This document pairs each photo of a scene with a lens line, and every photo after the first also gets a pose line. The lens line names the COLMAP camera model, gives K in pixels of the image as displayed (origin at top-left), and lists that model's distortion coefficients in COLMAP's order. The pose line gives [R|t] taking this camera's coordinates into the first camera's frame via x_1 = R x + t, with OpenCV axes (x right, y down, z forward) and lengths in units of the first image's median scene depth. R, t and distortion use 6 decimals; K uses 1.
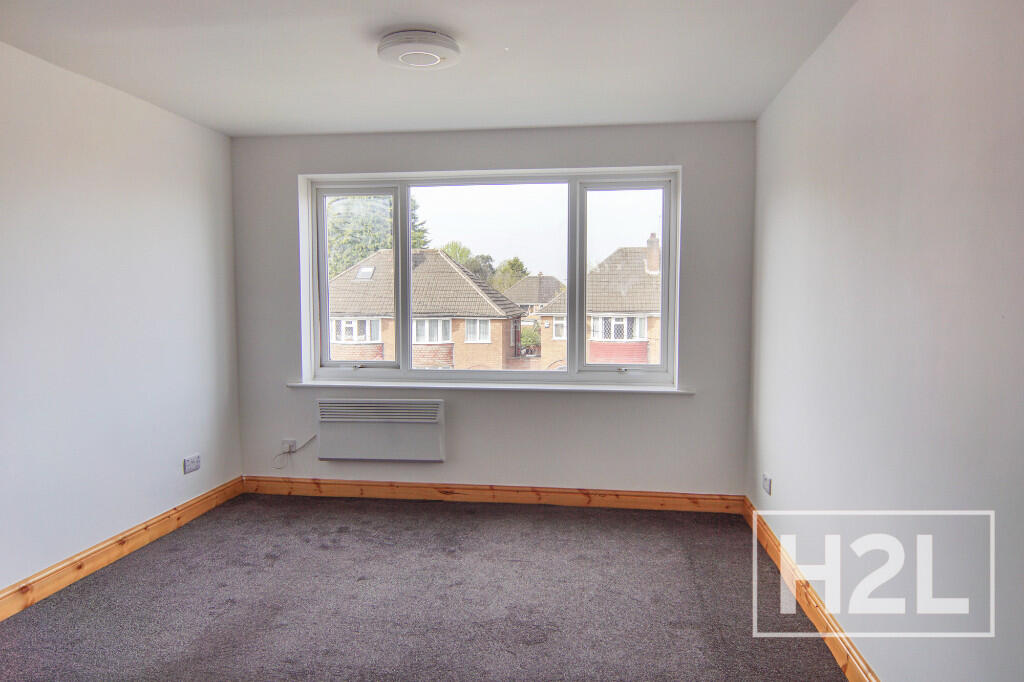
lens RADIAL K [[698.5, 0, 512.1], [0, 698.5, 350.7], [0, 0, 1]] dist [0.043837, 0.000030]
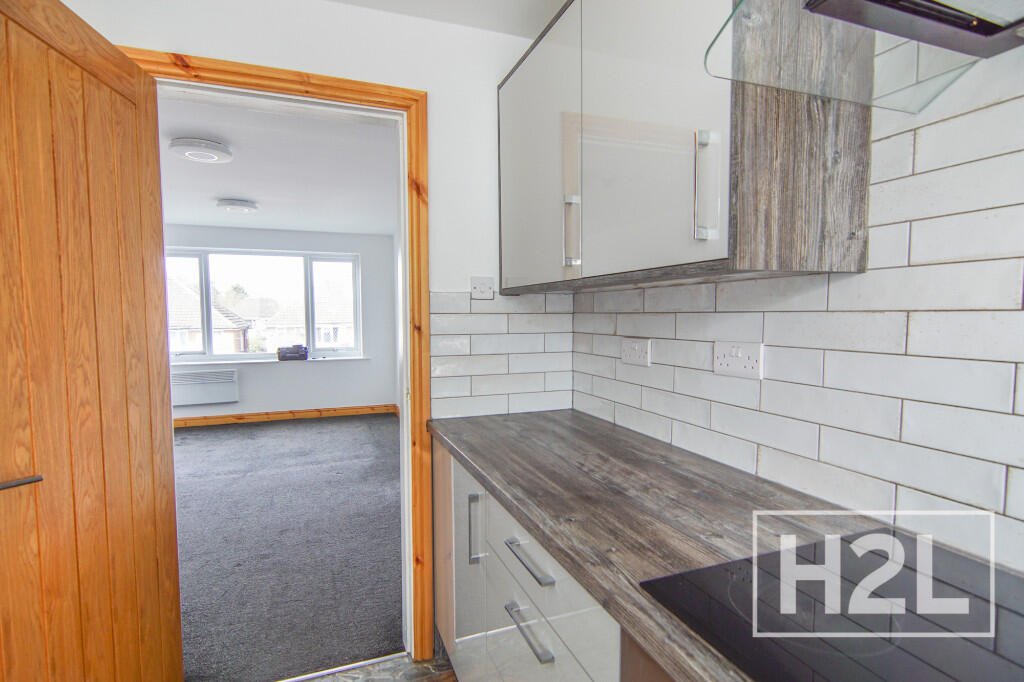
lens RADIAL K [[503.3, 0, 510.2], [0, 503.3, 348.0], [0, 0, 1]] dist [0.000398, -0.012964]
pose [[0.875509, -0.036145, 0.481847, -0.103455], [0.039776, 0.999205, 0.002680, 0.038997], [-0.481561, 0.016820, 0.876251, -0.538679]]
